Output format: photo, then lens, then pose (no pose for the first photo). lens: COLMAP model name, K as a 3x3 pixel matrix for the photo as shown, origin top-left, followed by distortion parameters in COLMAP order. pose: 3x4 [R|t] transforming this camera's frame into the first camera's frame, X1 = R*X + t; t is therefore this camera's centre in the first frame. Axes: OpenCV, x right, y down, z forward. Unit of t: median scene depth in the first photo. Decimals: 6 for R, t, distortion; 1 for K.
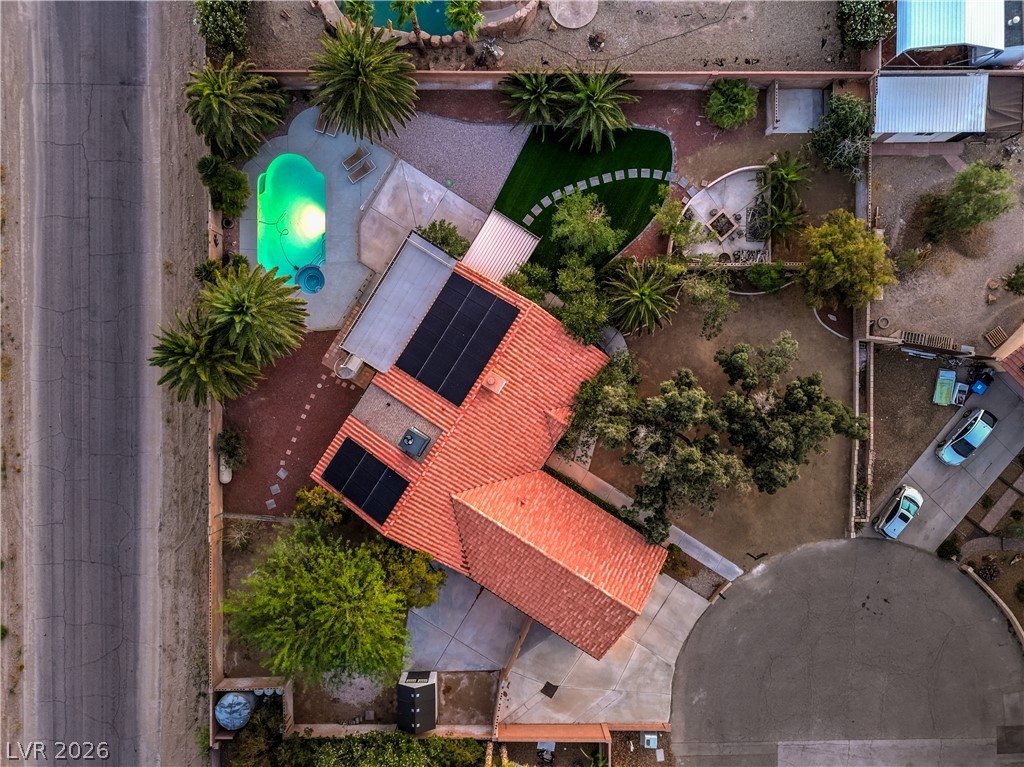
lens RADIAL K [[681.7, 0, 506.9], [0, 681.7, 398.1], [0, 0, 1]] dist [0.041324, -0.042470]
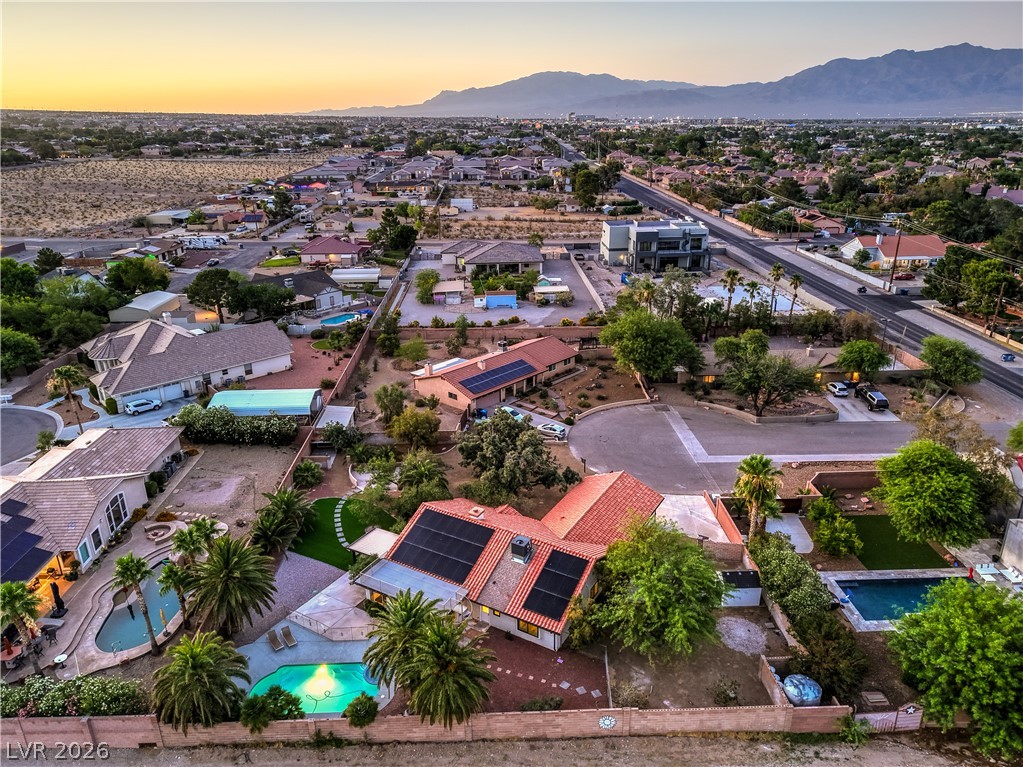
lens RADIAL K [[696.1, 0, 507.9], [0, 696.1, 382.5], [0, 0, 1]] dist [0.062945, -0.087766]
pose [[-0.027599, -0.357263, 0.933596, -1.129369], [0.999398, -0.029497, 0.018257, 0.019867], [0.021016, 0.933538, 0.357862, 0.203733]]
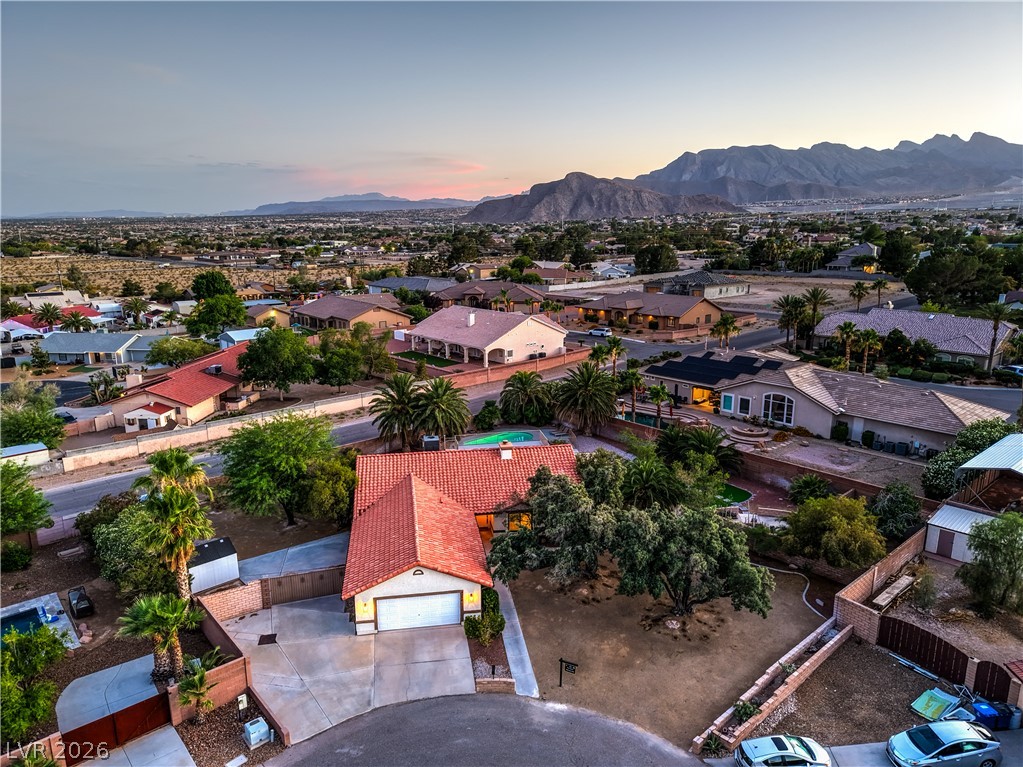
lens RADIAL K [[681.0, 0, 506.4], [0, 681.0, 398.1], [0, 0, 1]] dist [0.041324, -0.042470]
pose [[0.661658, 0.169487, -0.730399, 0.797818], [-0.749759, 0.160397, -0.641977, 0.692857], [0.008346, 0.972392, 0.233202, 0.539322]]
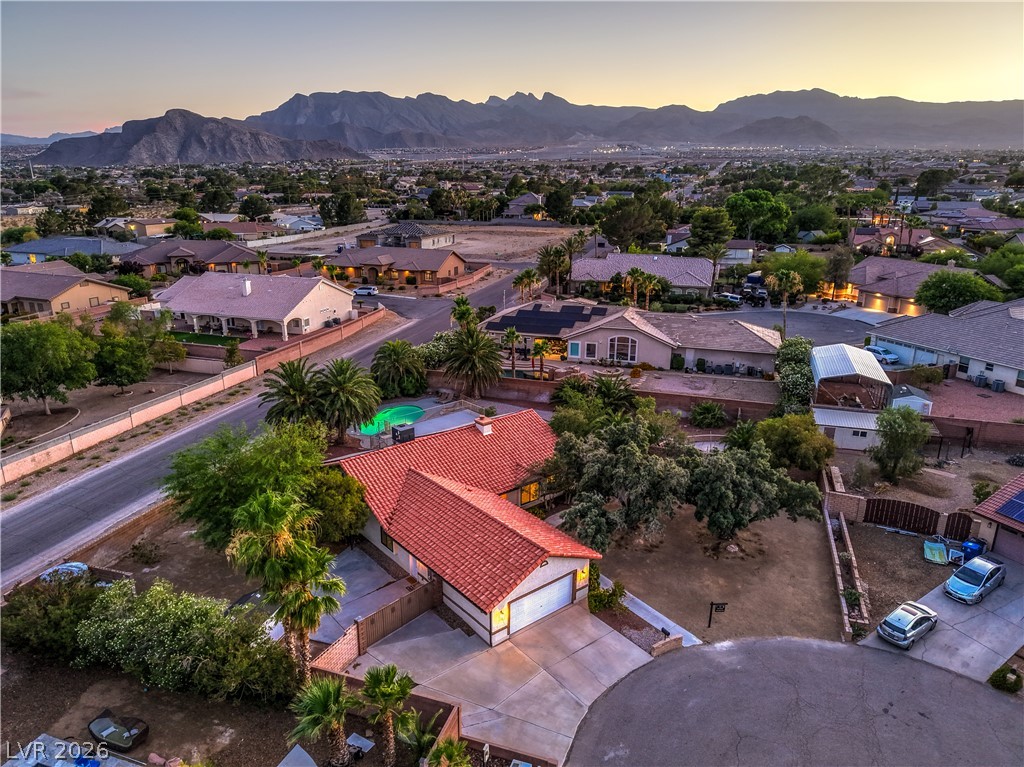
lens RADIAL K [[681.7, 0, 506.9], [0, 681.7, 398.1], [0, 0, 1]] dist [0.041324, -0.042470]
pose [[0.947569, 0.090787, -0.306382, 0.351864], [-0.319451, 0.293010, -0.901164, 0.944269], [0.007959, 0.951789, 0.306649, 0.510022]]
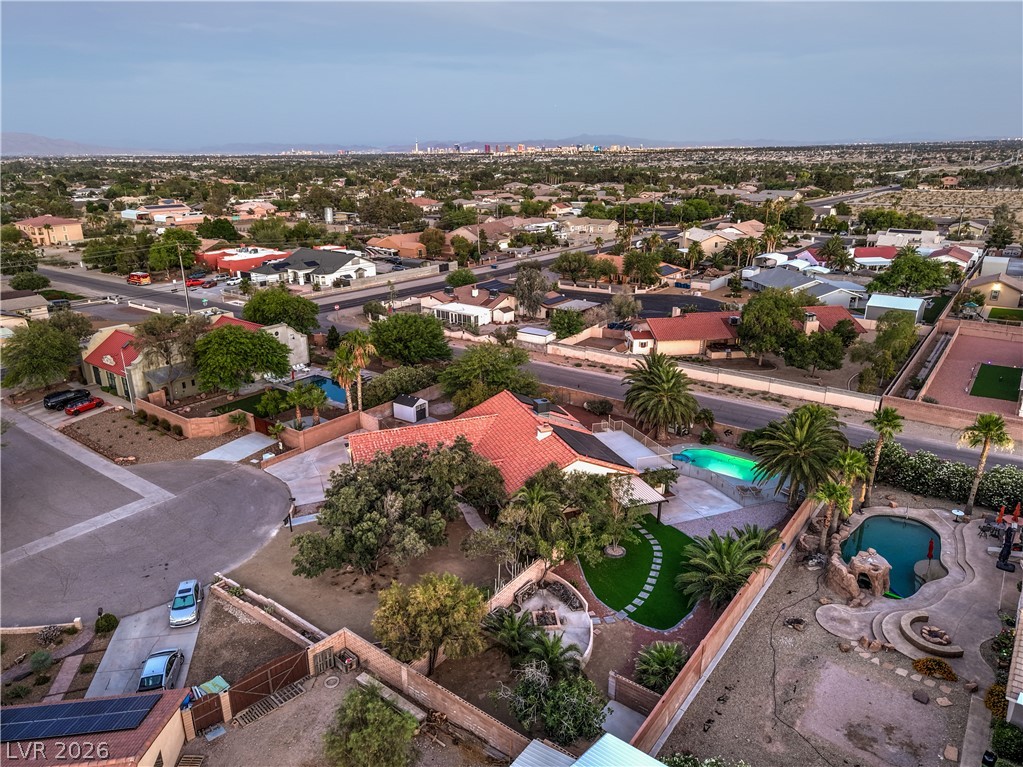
lens RADIAL K [[681.0, 0, 506.4], [0, 681.0, 398.1], [0, 0, 1]] dist [0.041324, -0.042470]
pose [[-0.604306, 0.264834, -0.751450, 0.933282], [-0.796720, -0.209280, 0.566956, -0.651331], [-0.007114, 0.941310, 0.337467, 0.415406]]
